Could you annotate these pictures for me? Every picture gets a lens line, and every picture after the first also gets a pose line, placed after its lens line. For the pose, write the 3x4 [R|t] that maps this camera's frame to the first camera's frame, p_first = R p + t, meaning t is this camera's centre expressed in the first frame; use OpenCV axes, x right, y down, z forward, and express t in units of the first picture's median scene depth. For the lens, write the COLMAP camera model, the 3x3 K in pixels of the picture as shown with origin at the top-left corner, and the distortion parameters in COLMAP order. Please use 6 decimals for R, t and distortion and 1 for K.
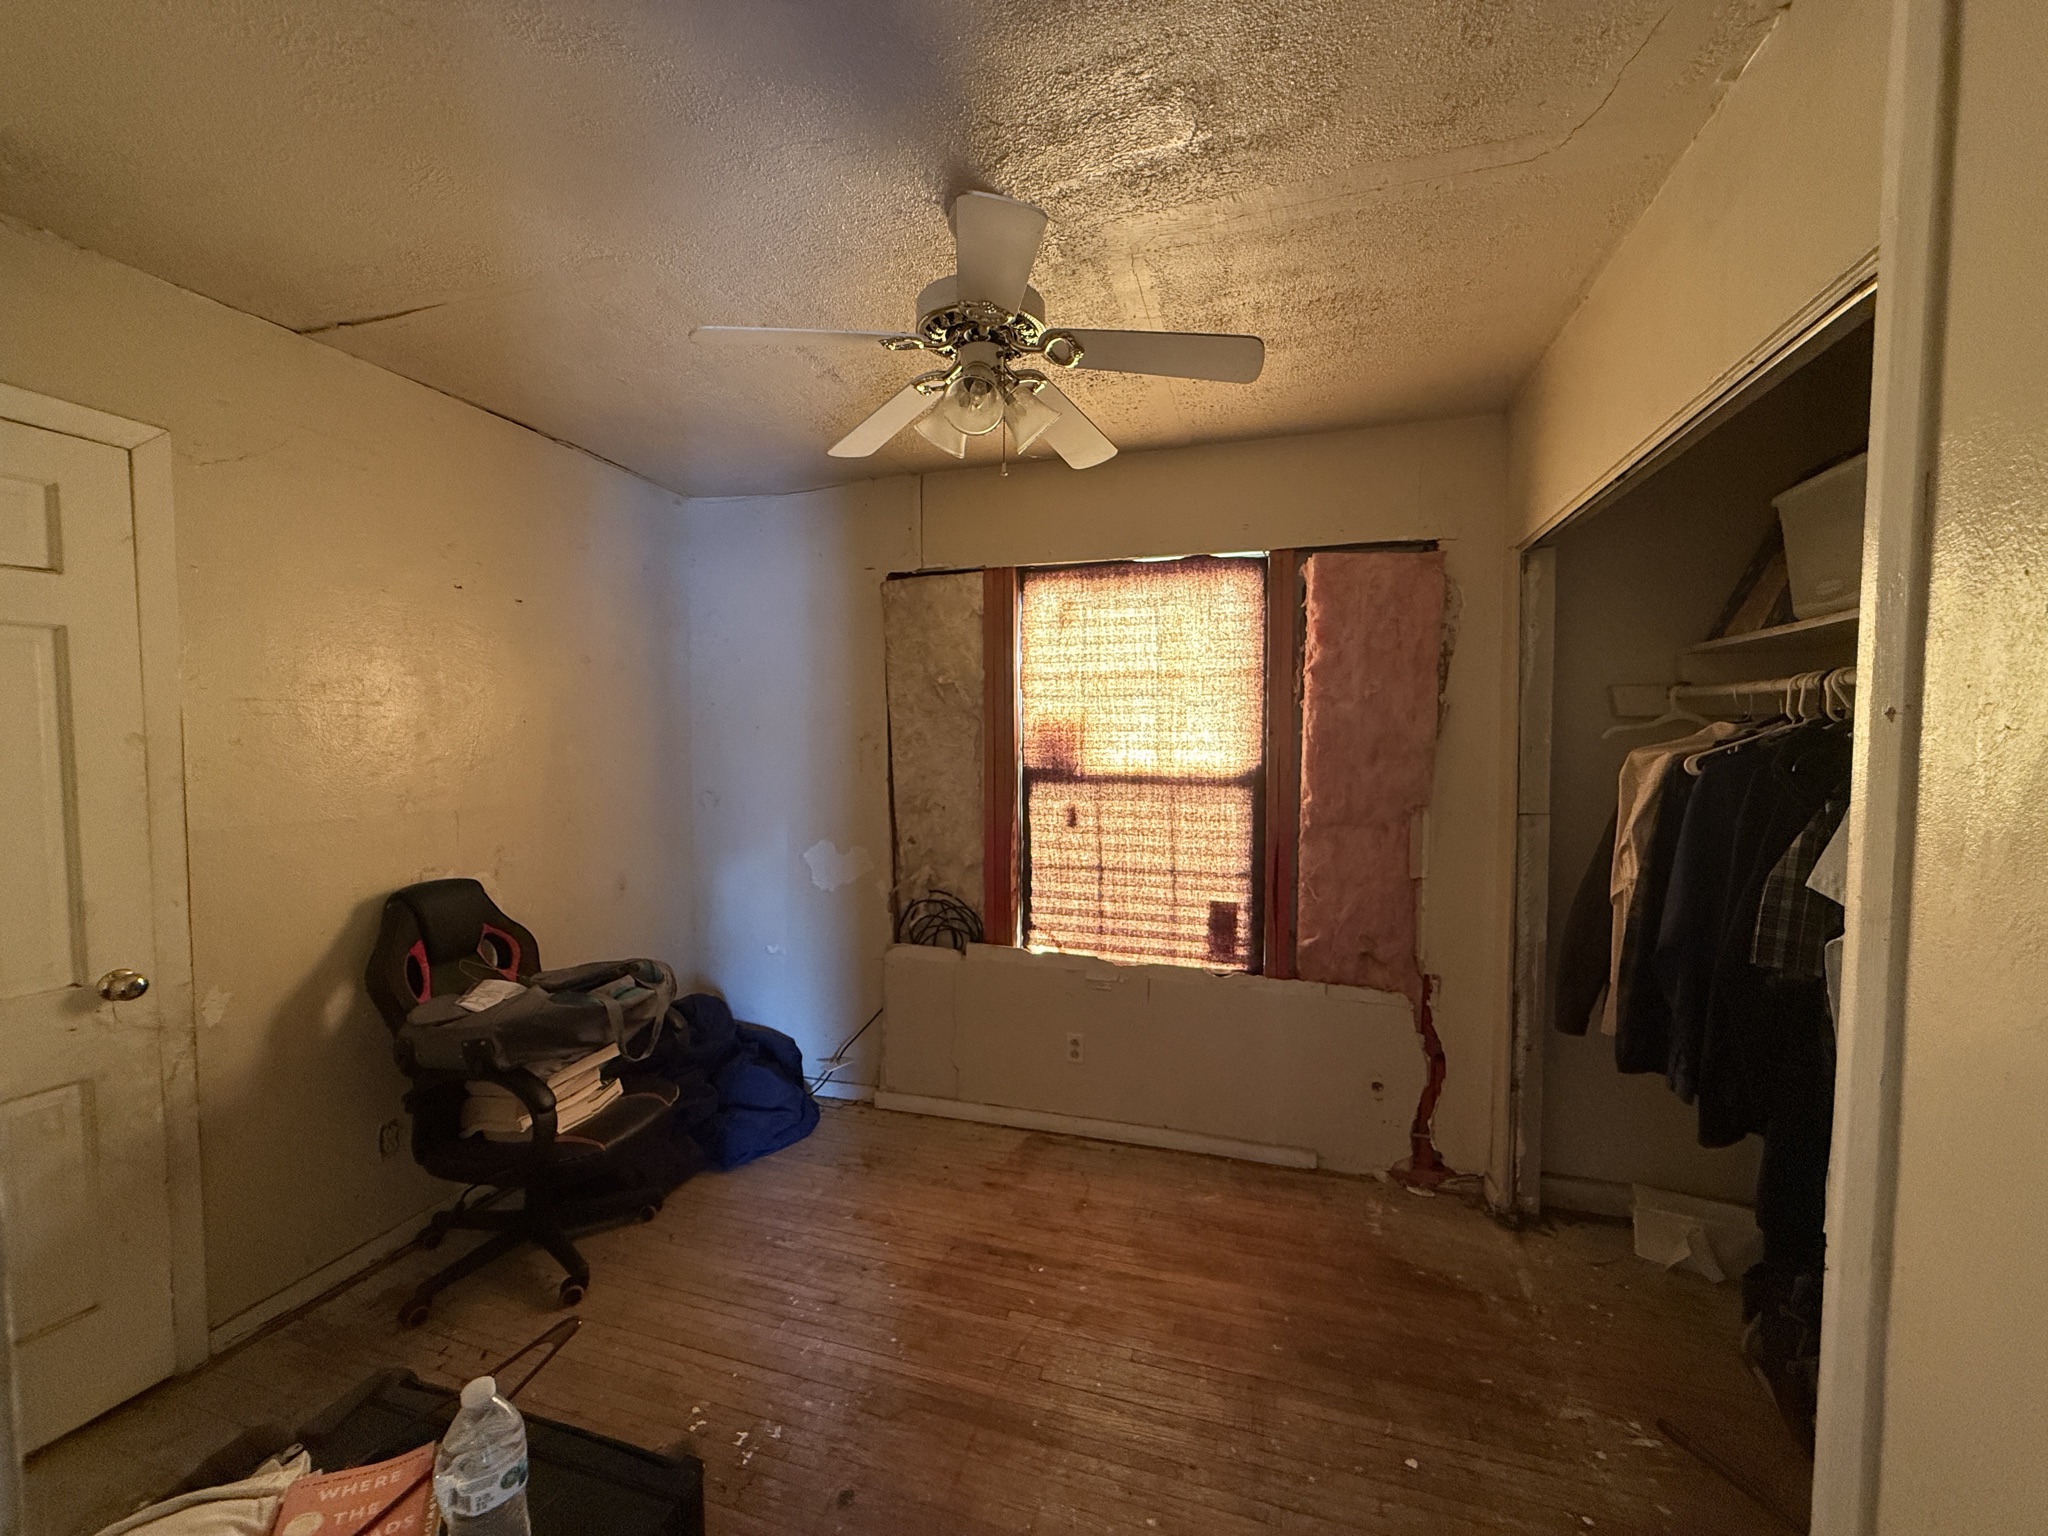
lens RADIAL K [[813.2, 0, 1025.6], [0, 813.2, 771.9], [0, 0, 1]] dist [-0.000658, 0.000026]
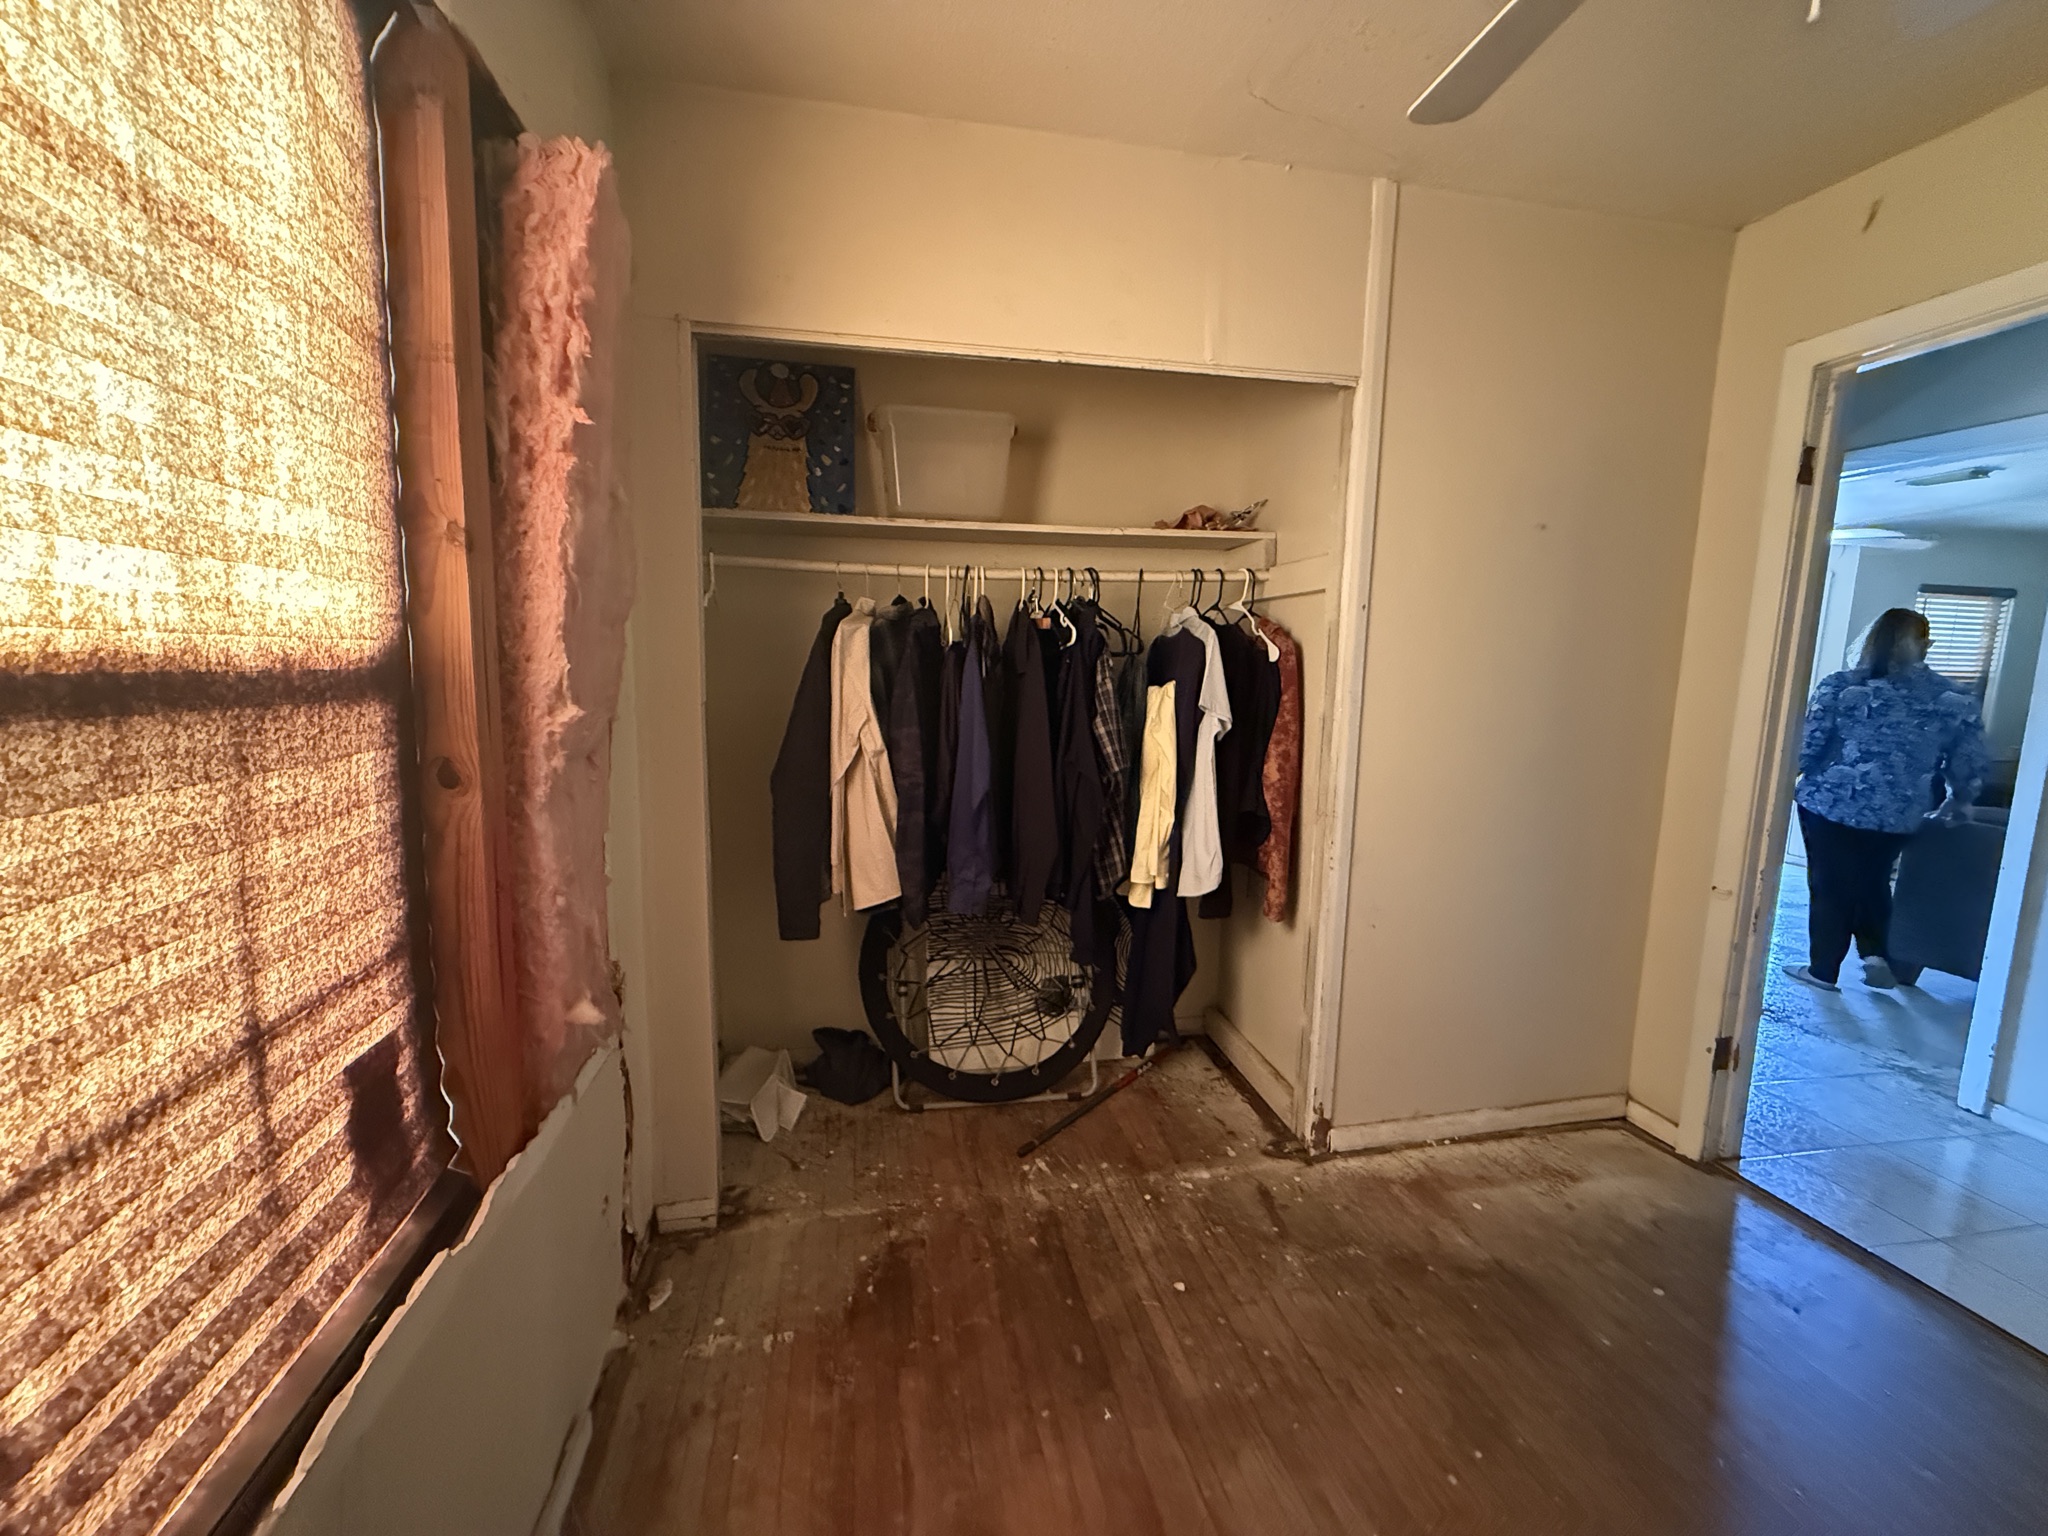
lens RADIAL K [[813.2, 0, 1025.6], [0, 813.2, 771.9], [0, 0, 1]] dist [-0.000658, 0.000026]
pose [[-0.476045, -0.129597, 0.869820, -0.153125], [0.021143, 0.987110, 0.158643, 0.001458], [-0.879167, 0.093912, -0.467168, 0.904725]]
